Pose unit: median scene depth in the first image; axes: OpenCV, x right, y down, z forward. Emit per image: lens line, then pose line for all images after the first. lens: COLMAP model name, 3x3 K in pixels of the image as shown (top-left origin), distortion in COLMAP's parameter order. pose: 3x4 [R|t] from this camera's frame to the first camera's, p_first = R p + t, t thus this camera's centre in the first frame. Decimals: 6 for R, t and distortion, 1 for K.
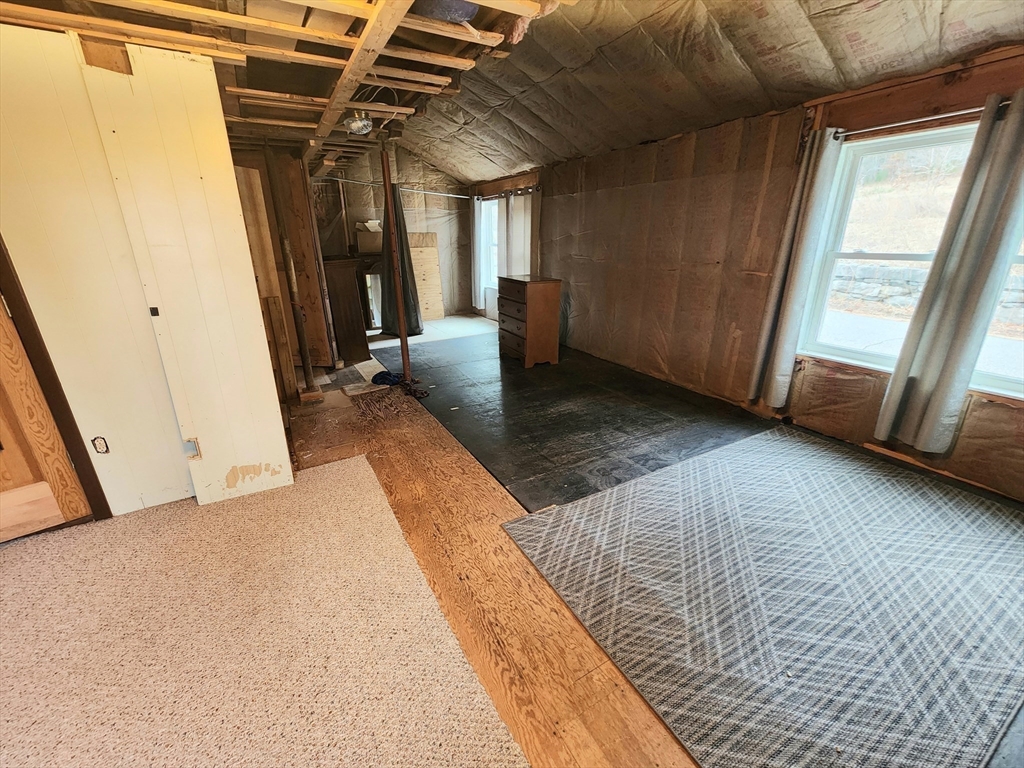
lens RADIAL K [[419.1, 0, 504.9], [0, 419.1, 384.6], [0, 0, 1]] dist [-0.002258, 0.000428]
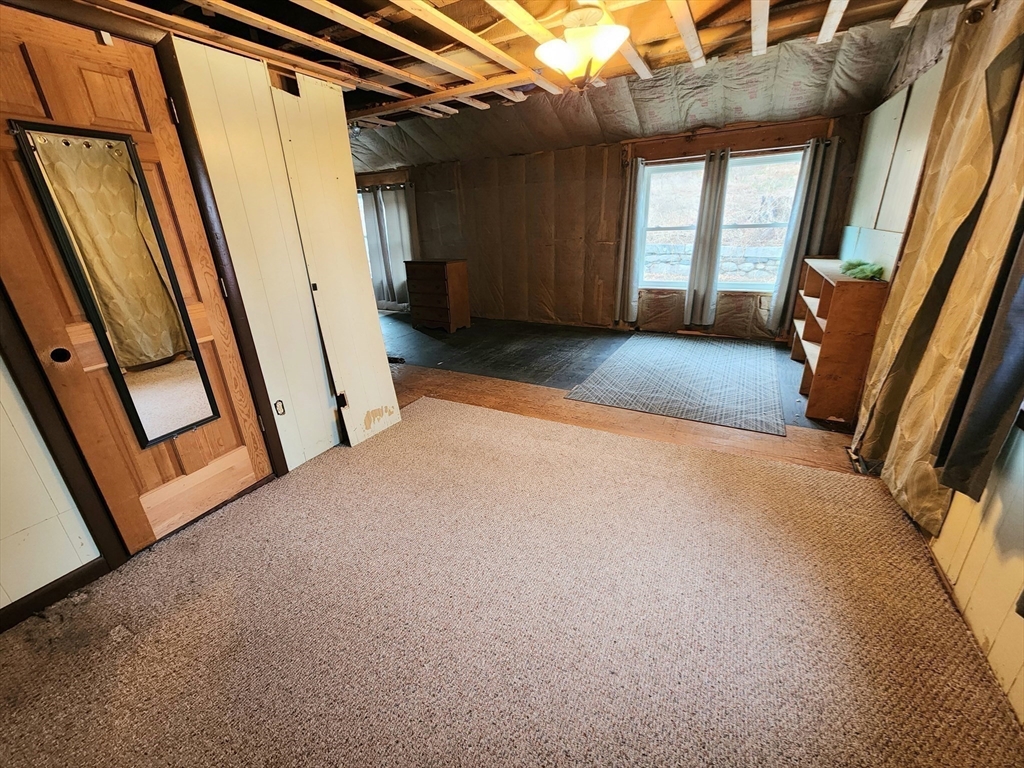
lens RADIAL K [[419.1, 0, 510.2], [0, 419.1, 382.6], [0, 0, 1]] dist [-0.002258, 0.000428]
pose [[0.848905, -0.207664, 0.486042, -0.769875], [0.203080, 0.977146, 0.062799, 0.105964], [-0.487975, 0.045395, 0.871676, -0.256419]]
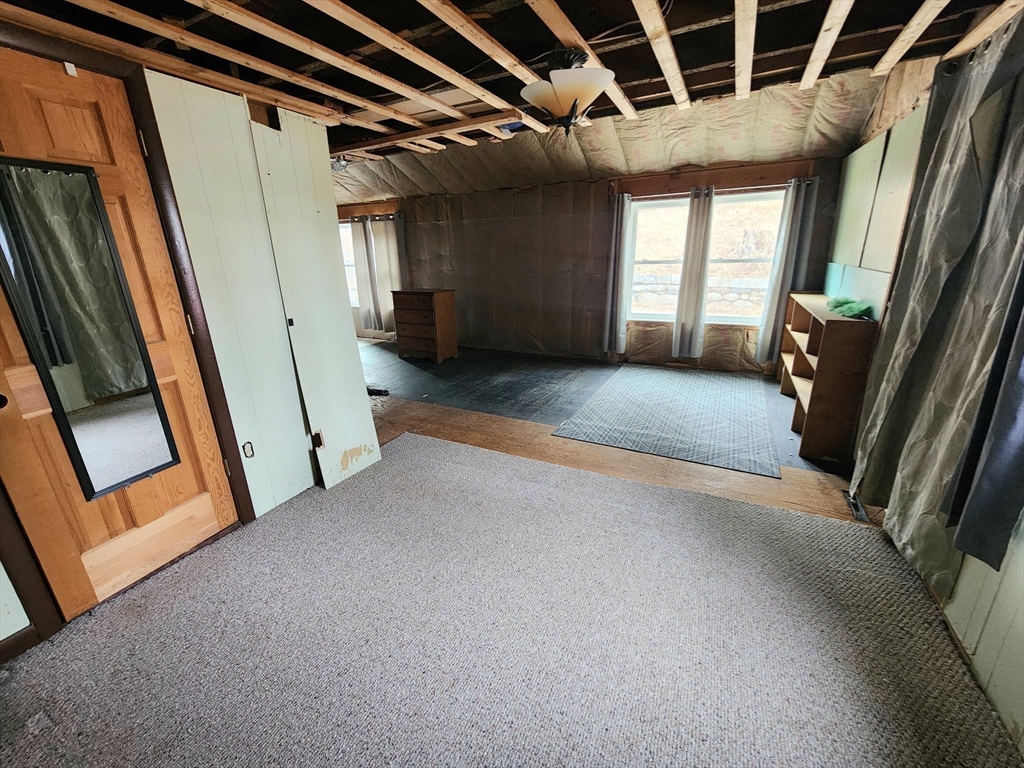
lens RADIAL K [[419.1, 0, 509.4], [0, 419.1, 382.7], [0, 0, 1]] dist [-0.002258, 0.000428]
pose [[0.838276, -0.174199, 0.516670, -0.735214], [0.198566, 0.980053, 0.008268, 0.079602], [-0.507804, 0.095662, 0.856145, -0.229306]]
